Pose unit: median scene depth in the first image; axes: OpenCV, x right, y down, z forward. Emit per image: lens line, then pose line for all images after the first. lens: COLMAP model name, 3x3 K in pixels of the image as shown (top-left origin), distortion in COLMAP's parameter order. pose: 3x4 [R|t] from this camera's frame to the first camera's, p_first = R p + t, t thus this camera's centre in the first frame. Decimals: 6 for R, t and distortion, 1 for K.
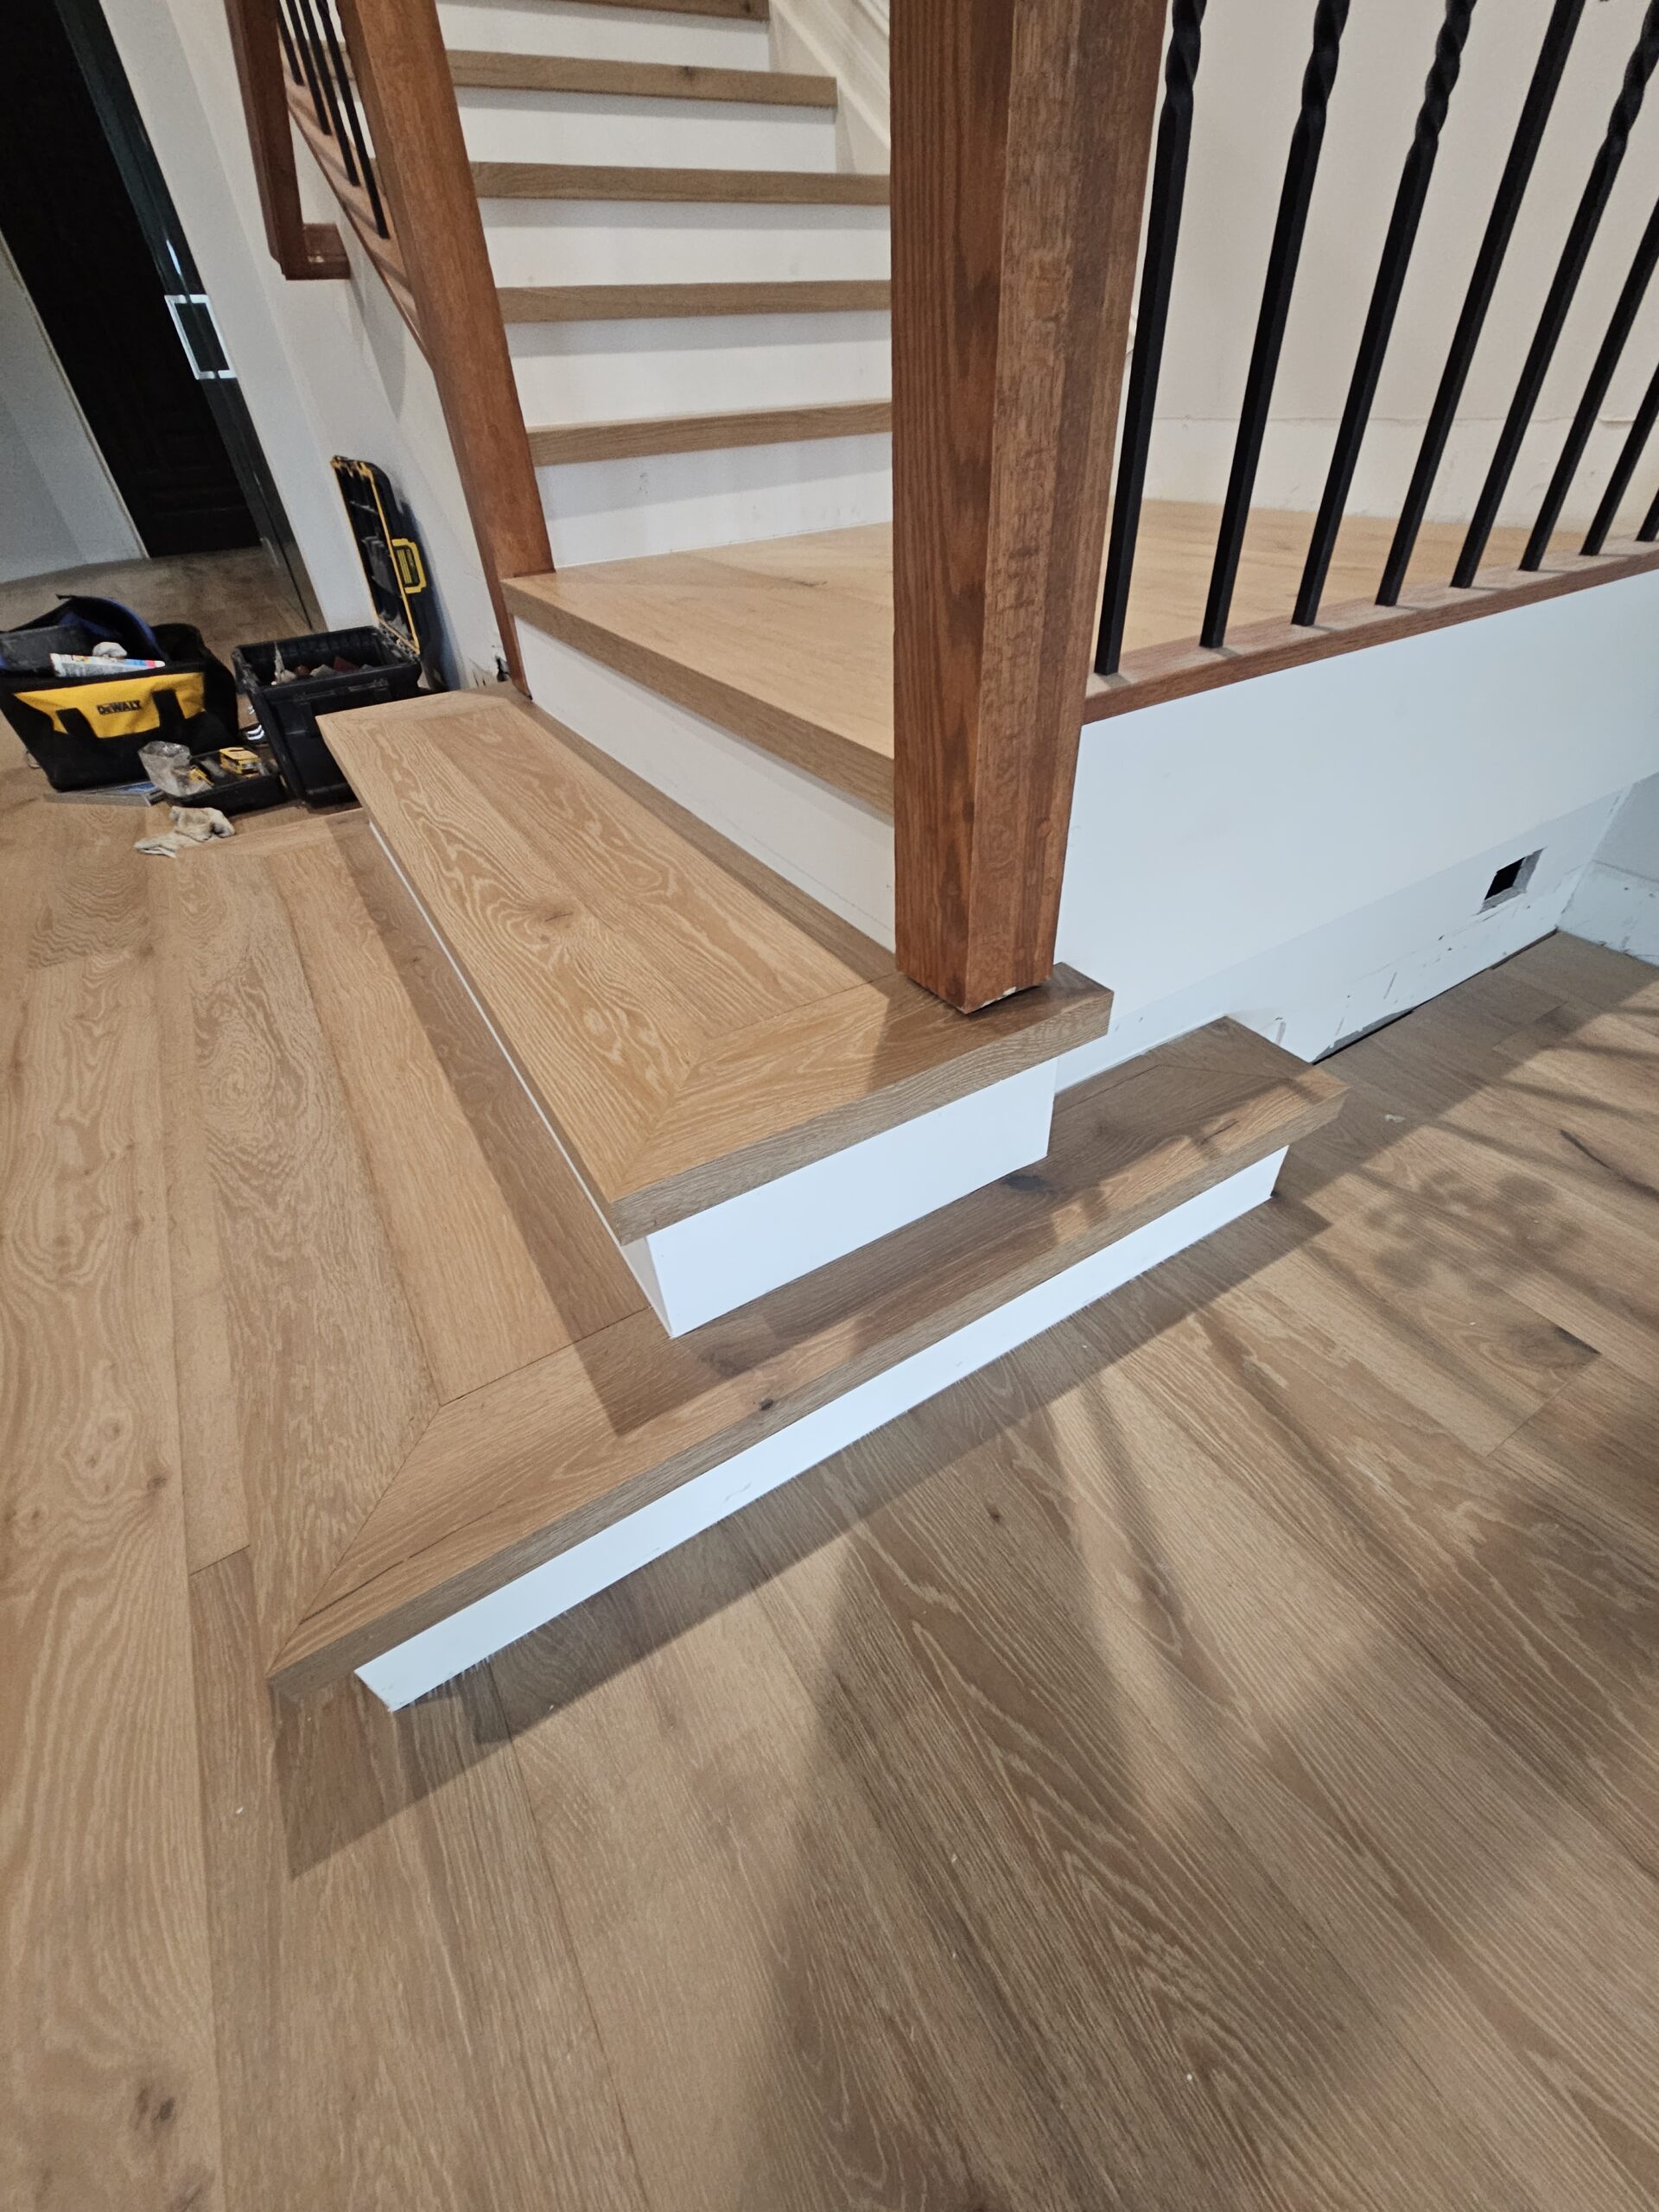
lens RADIAL K [[903.1, 0, 830.1], [0, 903.1, 1115.8], [0, 0, 1]] dist [-0.002814, 0.000755]
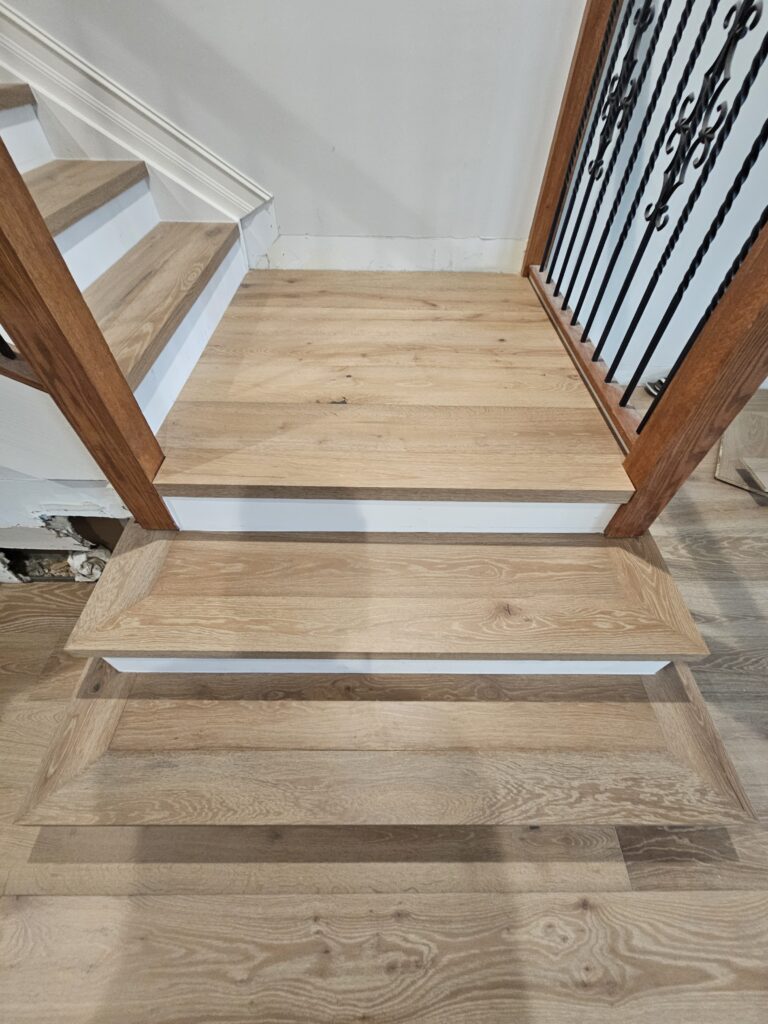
lens RADIAL K [[418.1, 0, 385.9], [0, 418.1, 517.2], [0, 0, 1]] dist [-0.002814, 0.000755]
pose [[0.520869, -0.616691, 0.590244, -0.931665], [0.511539, 0.779038, 0.362530, -0.934855], [-0.683391, 0.113102, 0.721238, 0.409778]]
